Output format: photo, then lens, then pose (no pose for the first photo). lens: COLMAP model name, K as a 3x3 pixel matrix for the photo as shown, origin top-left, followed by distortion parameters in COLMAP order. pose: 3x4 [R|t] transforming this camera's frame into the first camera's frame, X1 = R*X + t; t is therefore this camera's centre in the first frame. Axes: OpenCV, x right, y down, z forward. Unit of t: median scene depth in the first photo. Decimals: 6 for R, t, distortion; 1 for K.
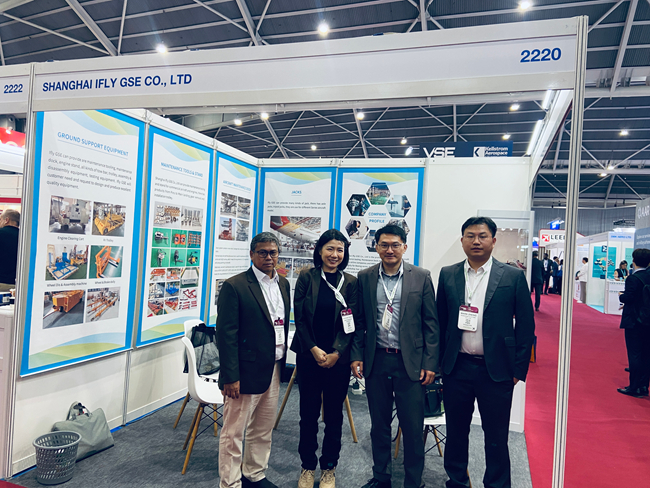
lens RADIAL K [[485.5, 0, 323.5], [0, 485.5, 245.5], [0, 0, 1]] dist [0.060809, -0.048457]
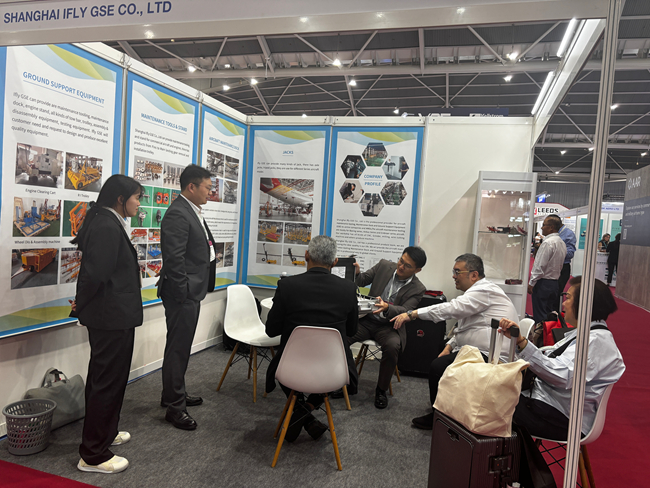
lens RADIAL K [[485.9, 0, 330.2], [0, 485.9, 248.0], [0, 0, 1]] dist [0.002194, -0.009091]
pose [[0.999311, 0.008344, 0.036159, -0.008028], [-0.010538, 0.998087, 0.060921, 0.021611], [-0.035581, -0.061260, 0.997487, 0.058560]]
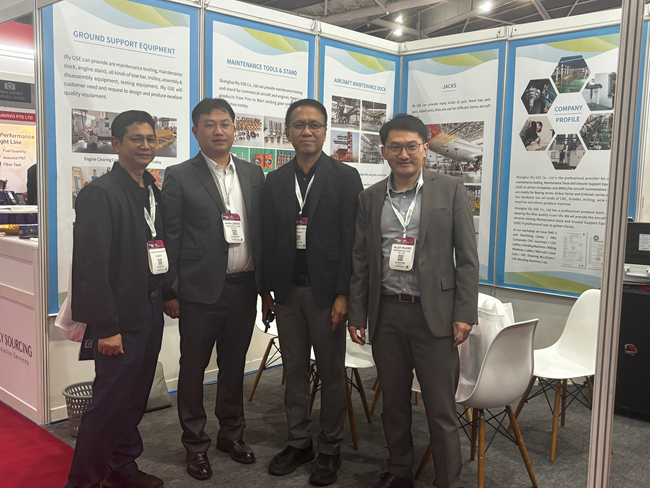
lens RADIAL K [[668.8, 0, 330.6], [0, 668.8, 250.8], [0, 0, 1]] dist [0.025790, 0.000000]
pose [[0.902113, 0.006134, -0.431457, 0.248474], [0.032971, 0.995996, 0.083097, 0.043242], [0.430239, -0.089188, 0.898298, 0.093292]]
